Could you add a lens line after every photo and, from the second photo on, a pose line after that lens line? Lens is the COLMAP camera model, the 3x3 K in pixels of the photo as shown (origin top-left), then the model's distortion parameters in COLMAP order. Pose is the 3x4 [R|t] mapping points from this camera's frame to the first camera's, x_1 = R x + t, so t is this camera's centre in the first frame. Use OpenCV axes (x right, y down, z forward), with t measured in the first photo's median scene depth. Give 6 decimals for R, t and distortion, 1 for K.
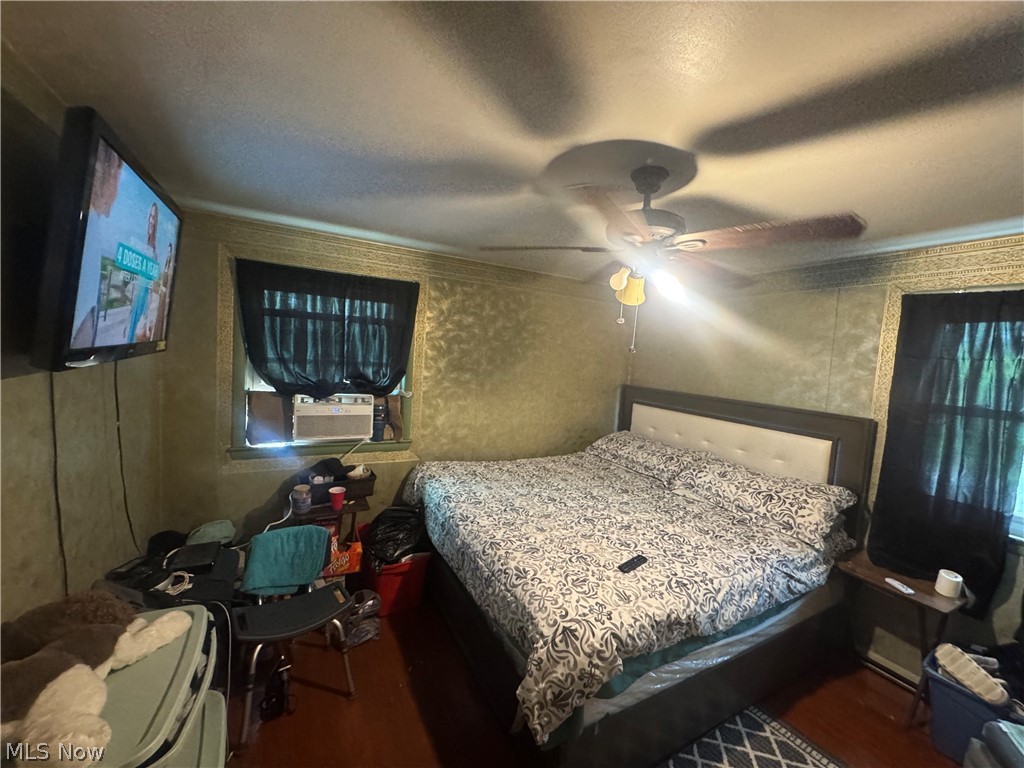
lens RADIAL K [[408.6, 0, 513.7], [0, 408.6, 385.1], [0, 0, 1]] dist [-0.001538, 0.000248]
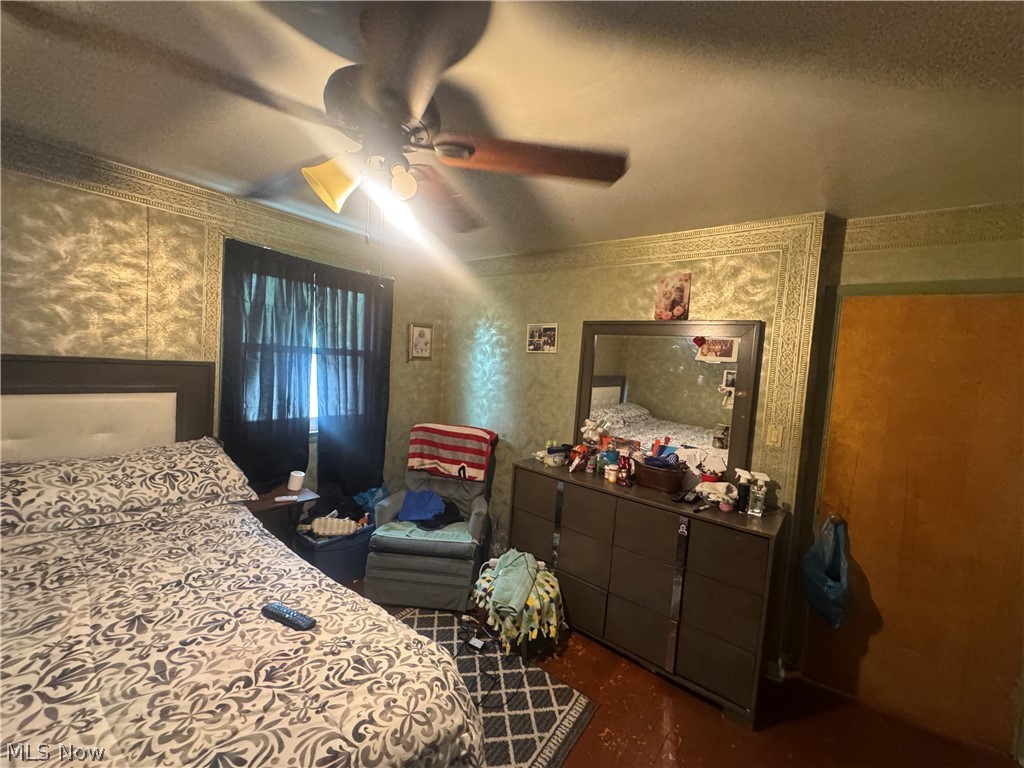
lens RADIAL K [[408.6, 0, 515.1], [0, 408.6, 380.9], [0, 0, 1]] dist [-0.001538, 0.000248]
pose [[-0.376040, -0.137421, 0.916357, -0.285421], [-0.019419, 0.989893, 0.140480, -0.022450], [-0.926400, 0.035031, -0.374908, 0.667077]]
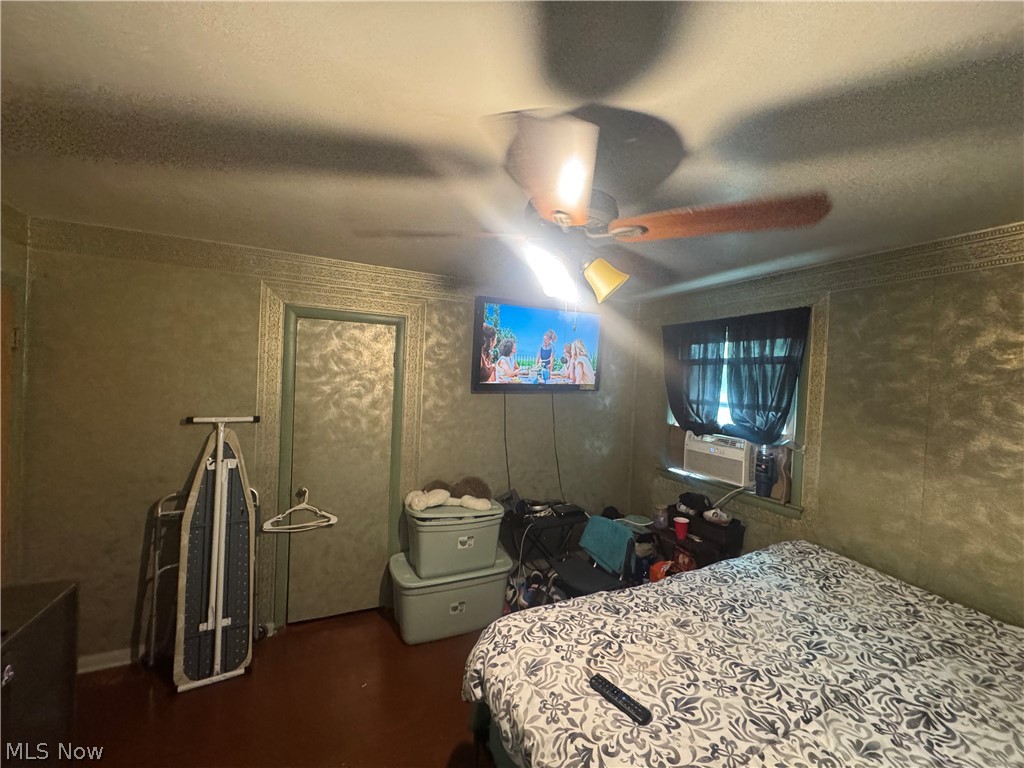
lens RADIAL K [[408.6, 0, 515.9], [0, 408.6, 386.6], [0, 0, 1]] dist [-0.001538, 0.000248]
pose [[-0.055487, -0.047362, -0.997335, 0.701462], [-0.126107, 0.991208, -0.040056, 0.007539], [0.990464, 0.123549, -0.060971, 0.611211]]
